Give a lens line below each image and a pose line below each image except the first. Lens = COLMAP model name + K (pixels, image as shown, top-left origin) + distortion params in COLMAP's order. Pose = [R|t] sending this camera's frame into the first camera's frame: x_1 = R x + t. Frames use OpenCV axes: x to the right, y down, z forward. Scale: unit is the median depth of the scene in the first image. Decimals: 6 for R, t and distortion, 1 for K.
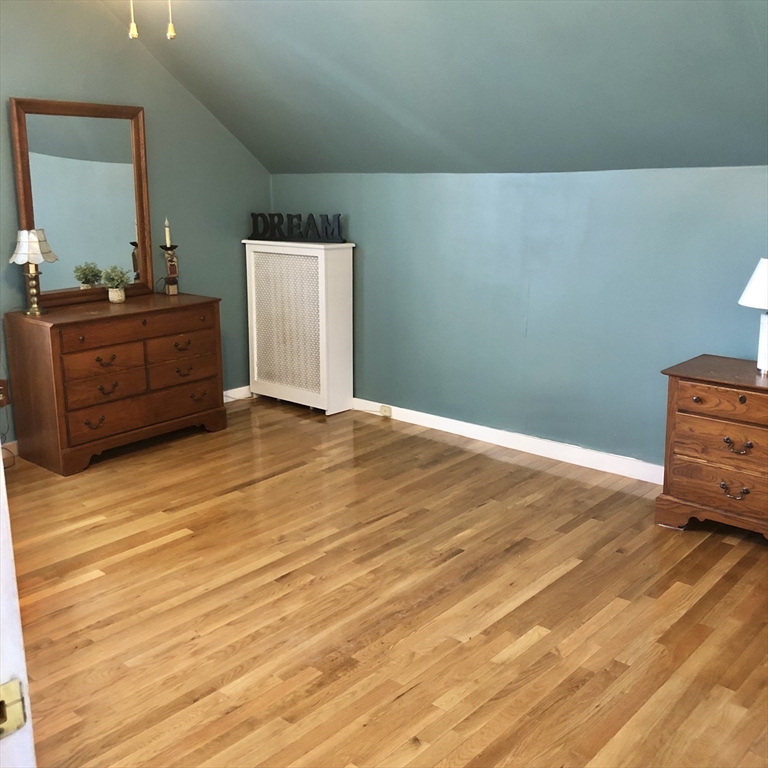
lens RADIAL K [[866.7, 0, 377.3], [0, 866.7, 382.0], [0, 0, 1]] dist [0.083331, -0.151744]
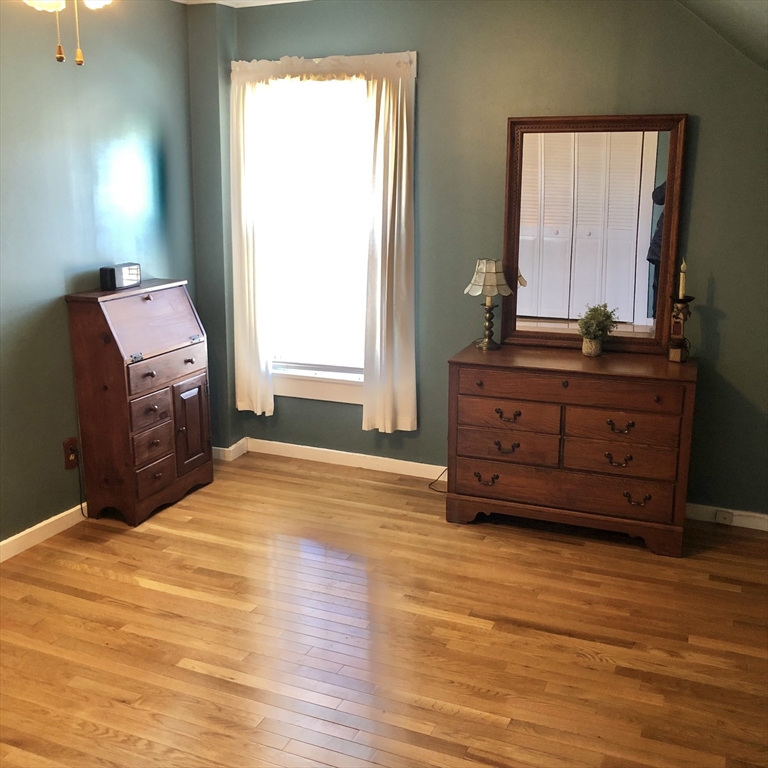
lens RADIAL K [[829.8, 0, 384.0], [0, 829.8, 384.0], [0, 0, 1]] dist [-0.014789, -0.037866]
pose [[0.284146, 0.222558, -0.932593, 0.397448], [-0.231734, 0.959789, 0.158442, -0.149865], [0.930355, 0.171093, 0.324294, 0.592455]]
